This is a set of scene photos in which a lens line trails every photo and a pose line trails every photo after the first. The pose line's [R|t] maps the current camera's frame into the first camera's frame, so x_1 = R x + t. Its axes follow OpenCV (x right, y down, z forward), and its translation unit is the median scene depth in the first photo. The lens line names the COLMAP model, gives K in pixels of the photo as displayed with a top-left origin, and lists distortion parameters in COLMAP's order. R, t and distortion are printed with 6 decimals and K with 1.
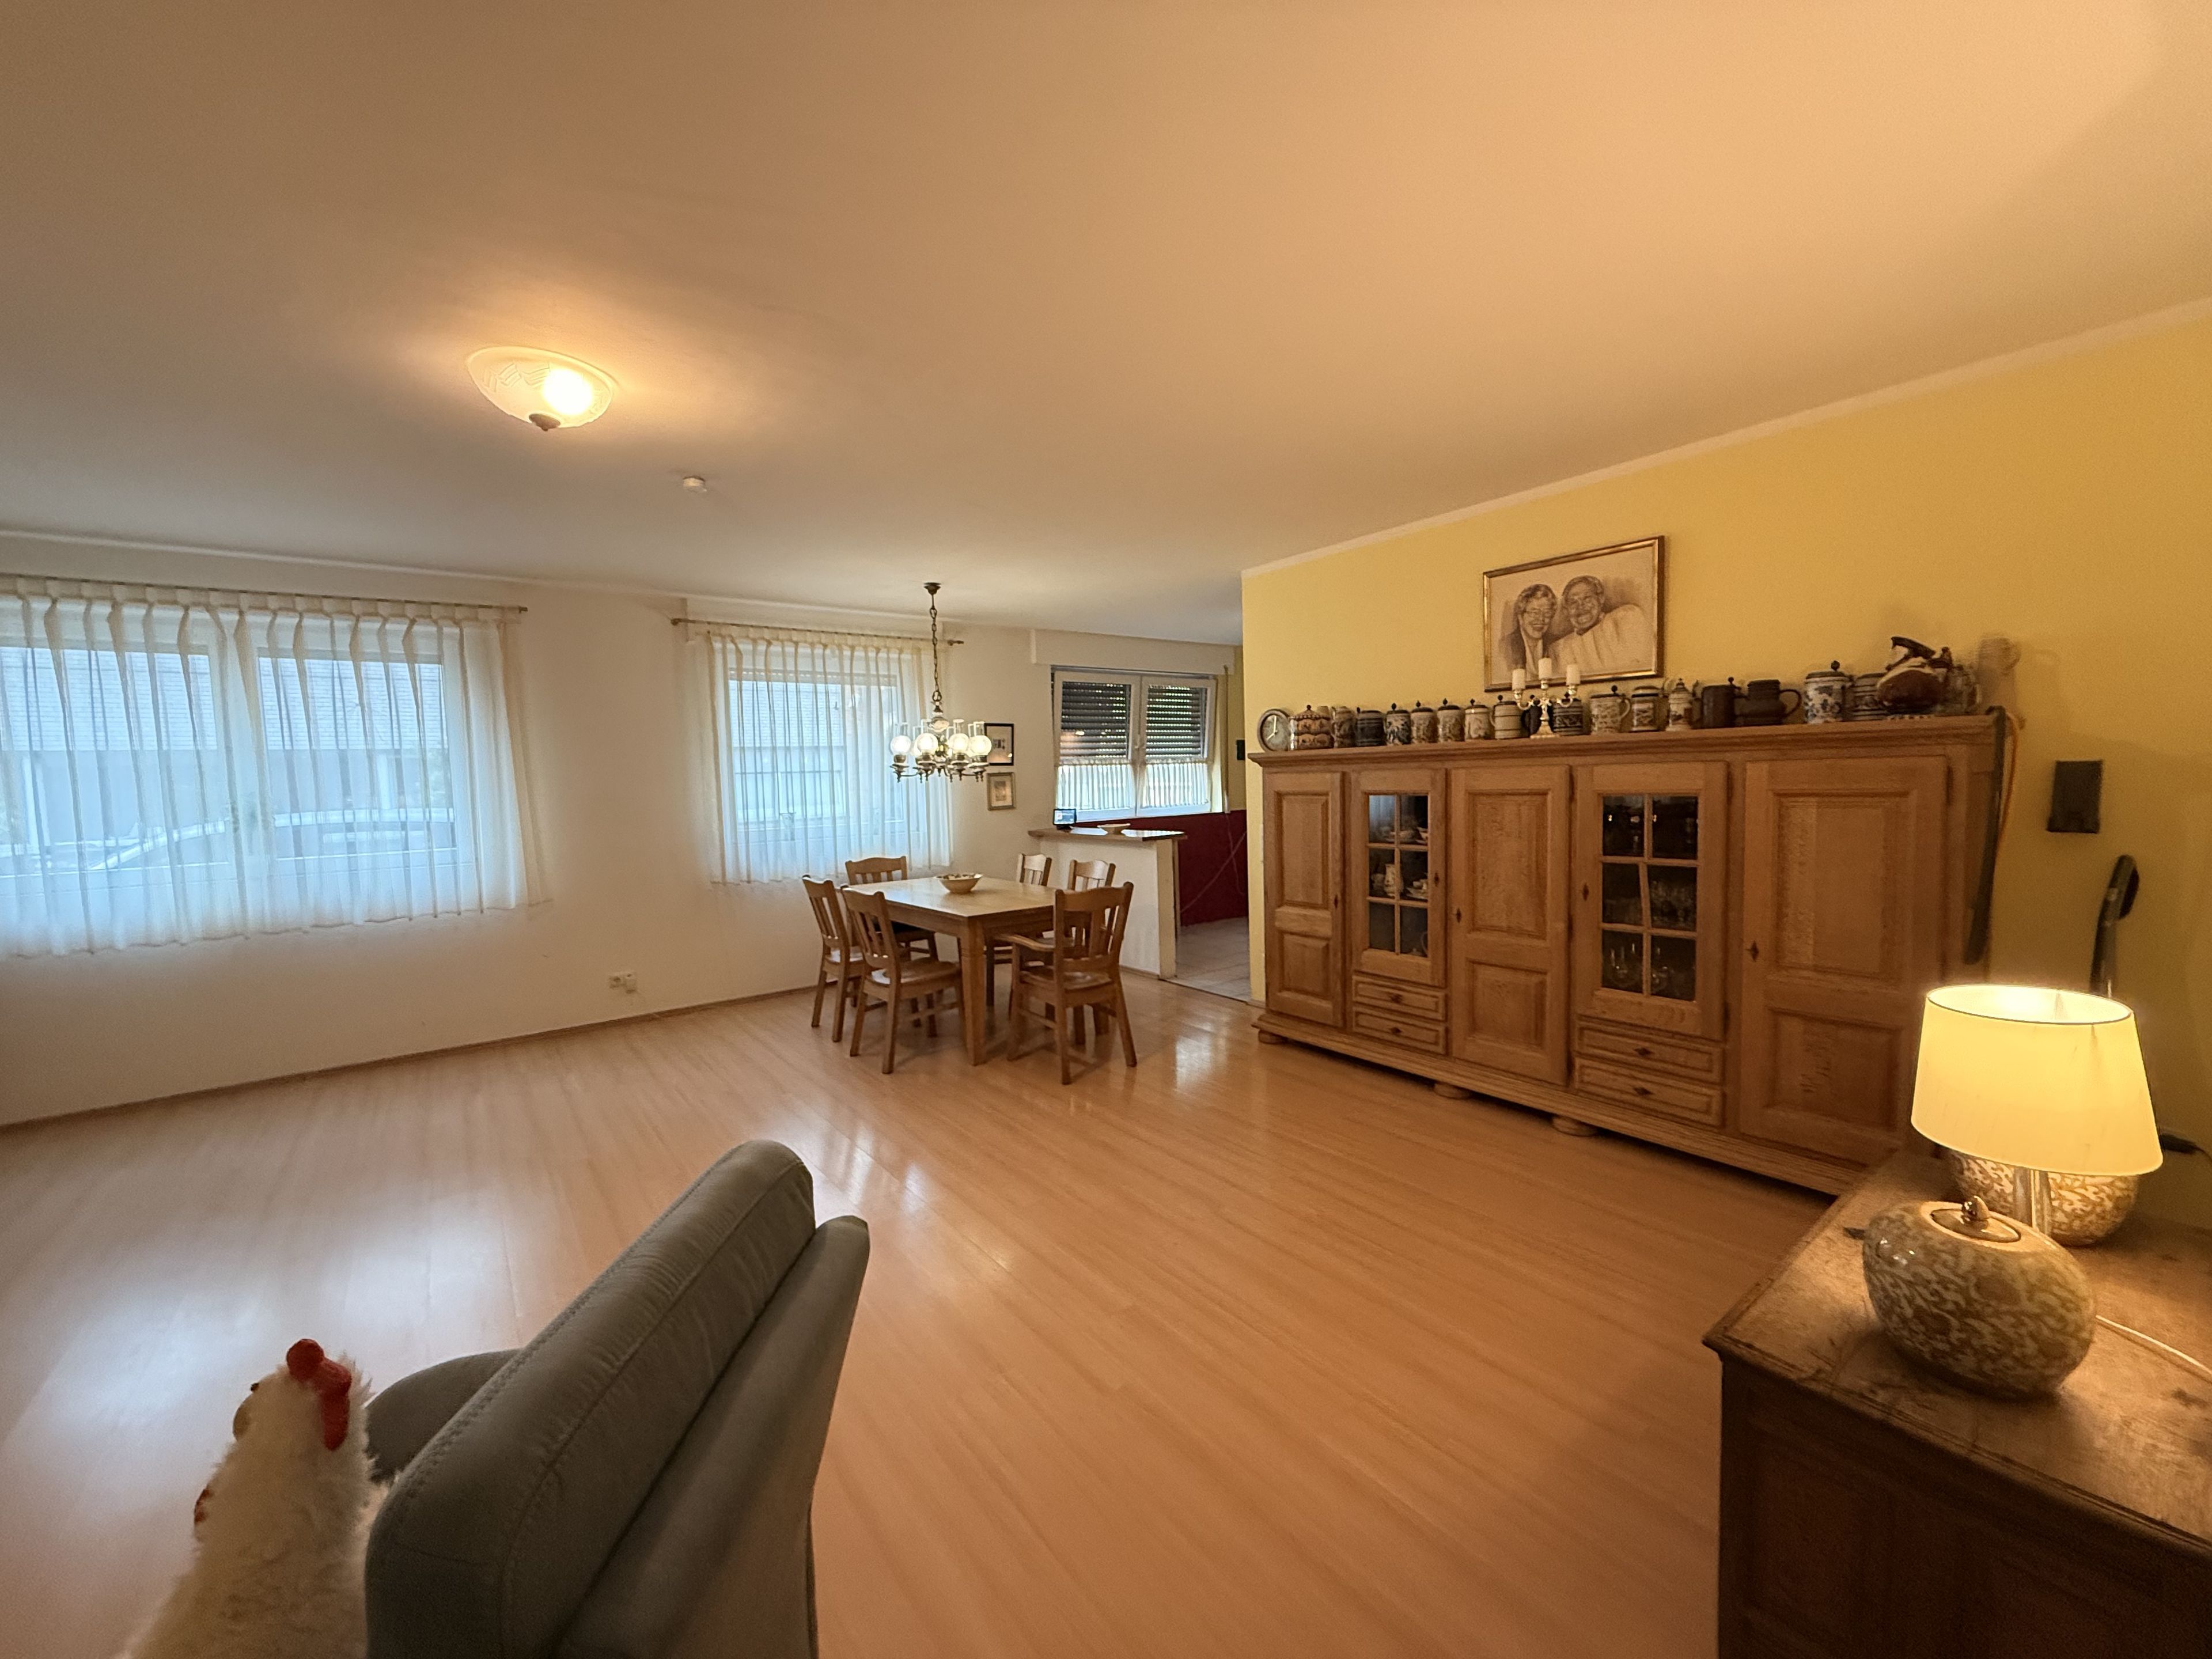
lens RADIAL K [[885.2, 0, 1102.5], [0, 885.2, 833.9], [0, 0, 1]] dist [0.003089, -0.001086]
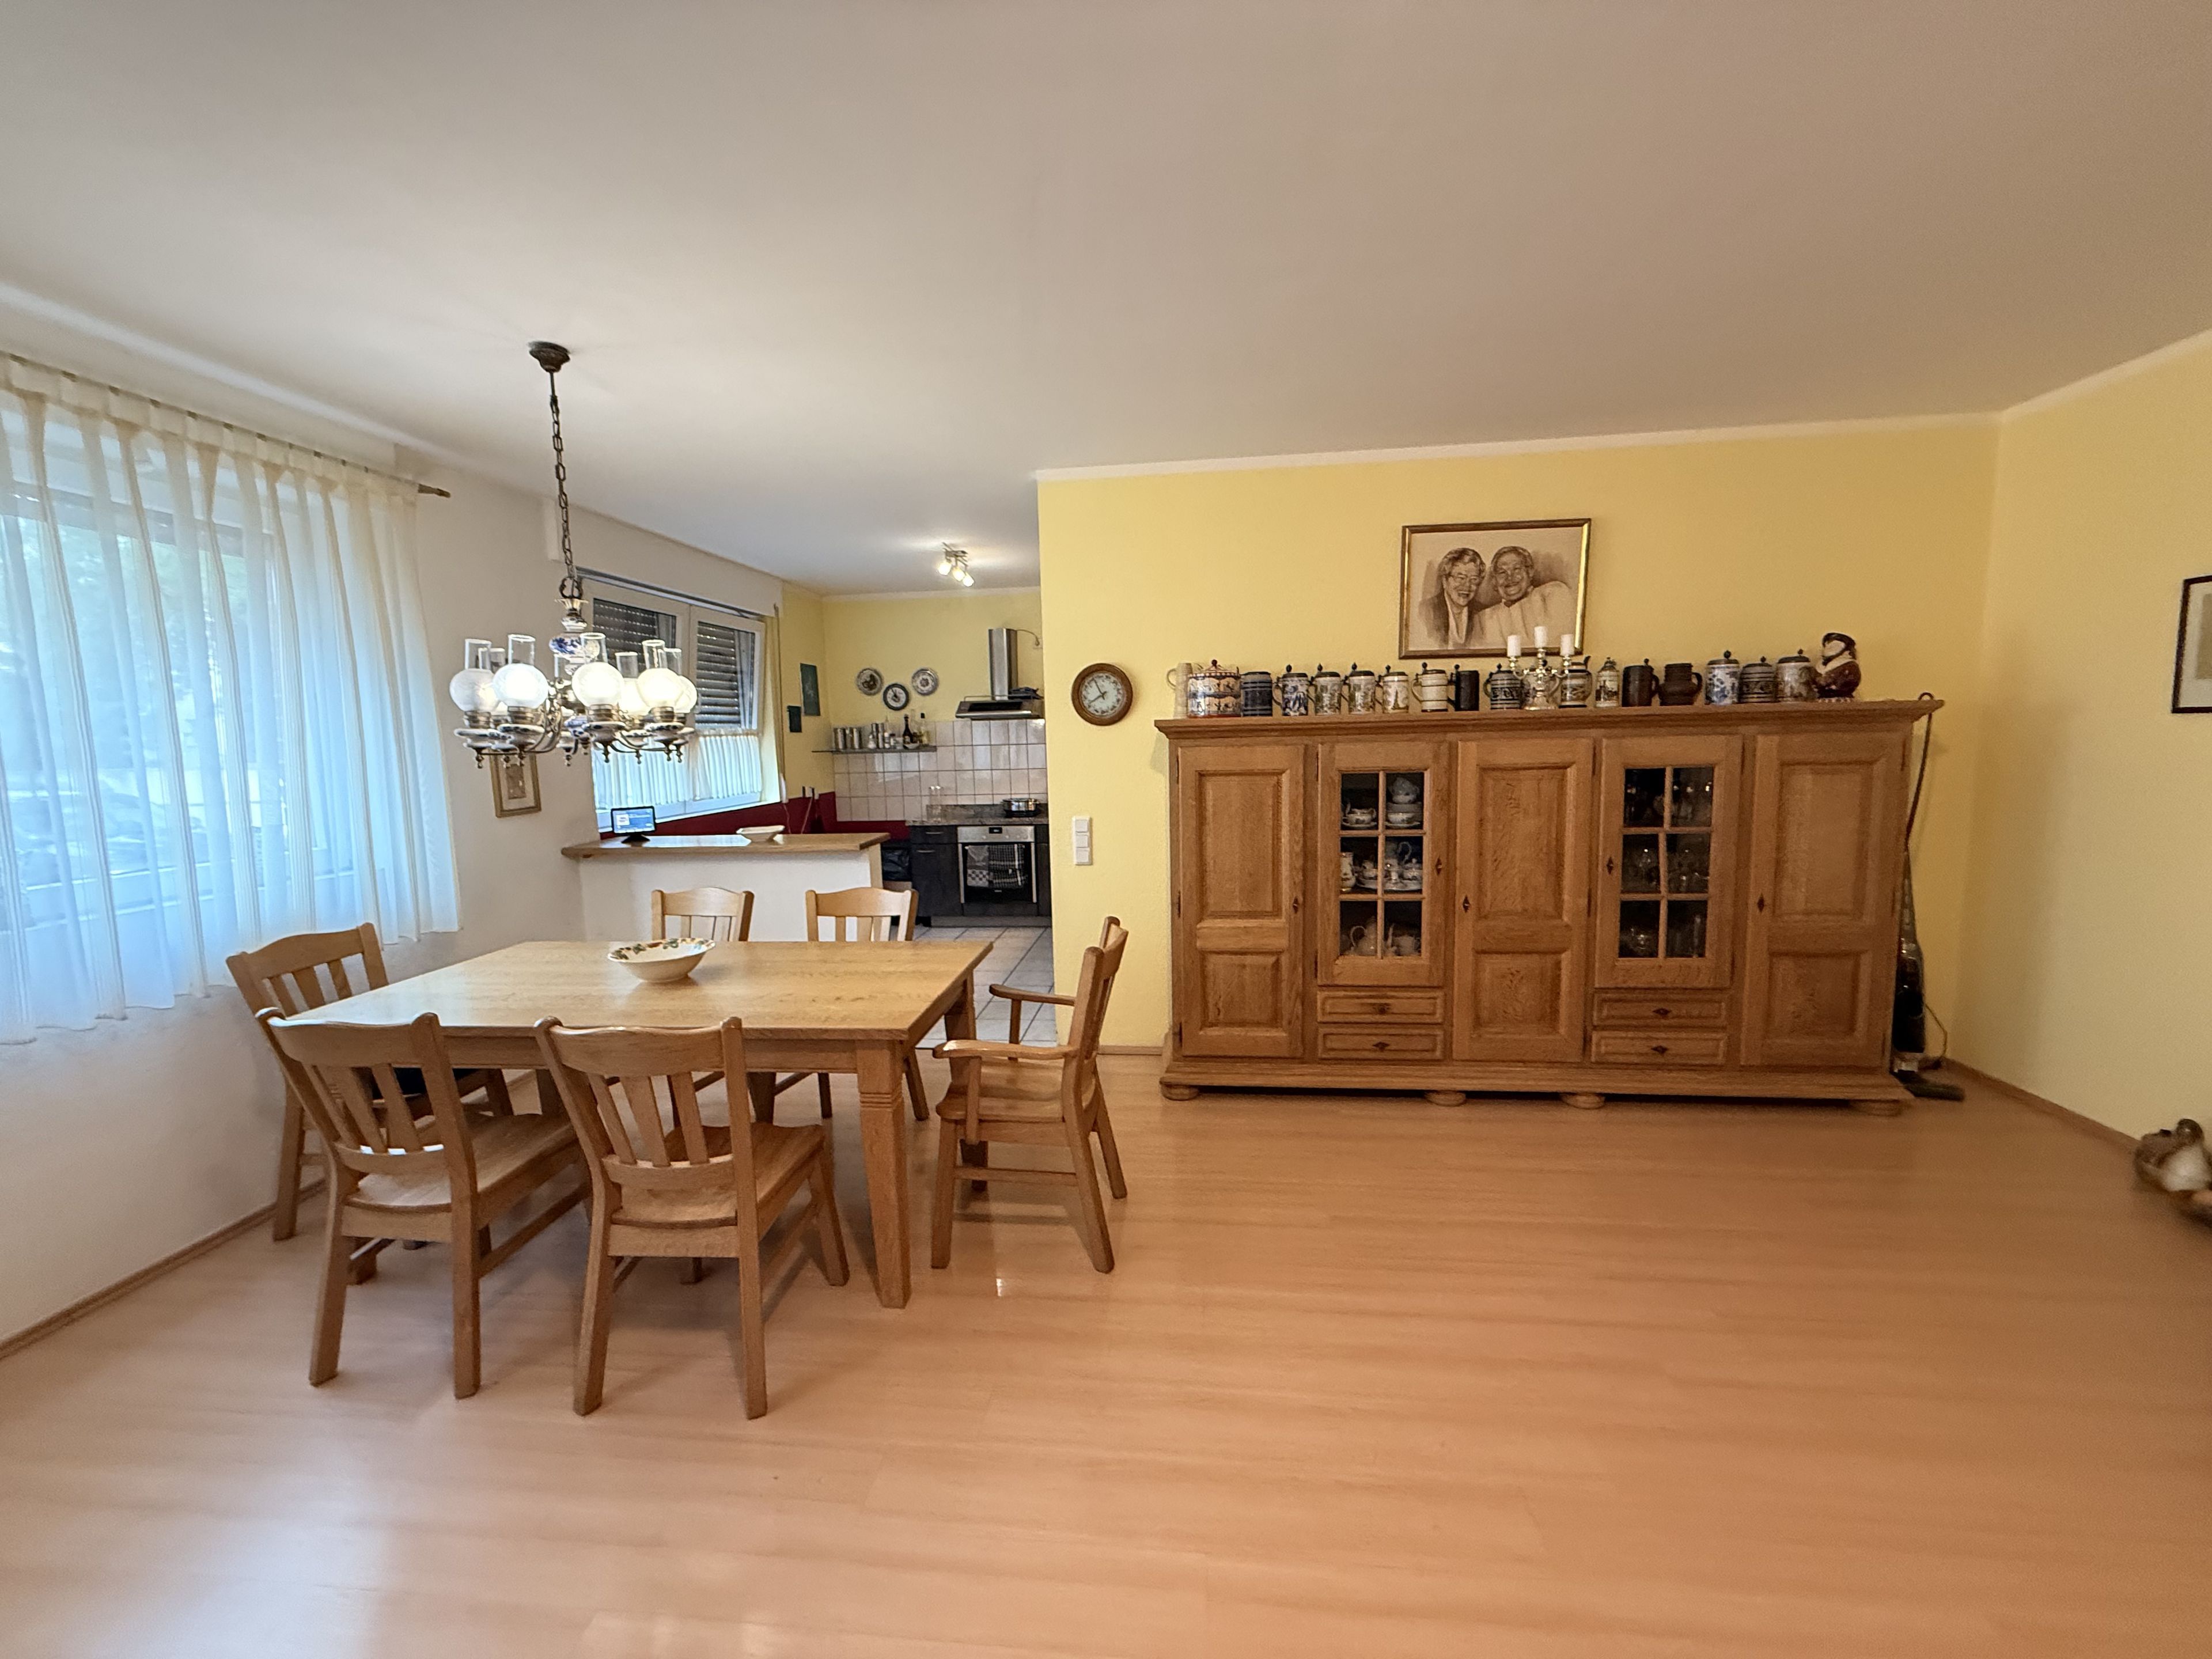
lens RADIAL K [[885.2, 0, 1113.8], [0, 885.2, 828.9], [0, 0, 1]] dist [0.003089, -0.001086]
pose [[0.680118, -0.065917, 0.730134, -0.482354], [0.052430, 0.997773, 0.041242, -0.039180], [-0.731226, 0.010232, 0.682059, 0.629917]]
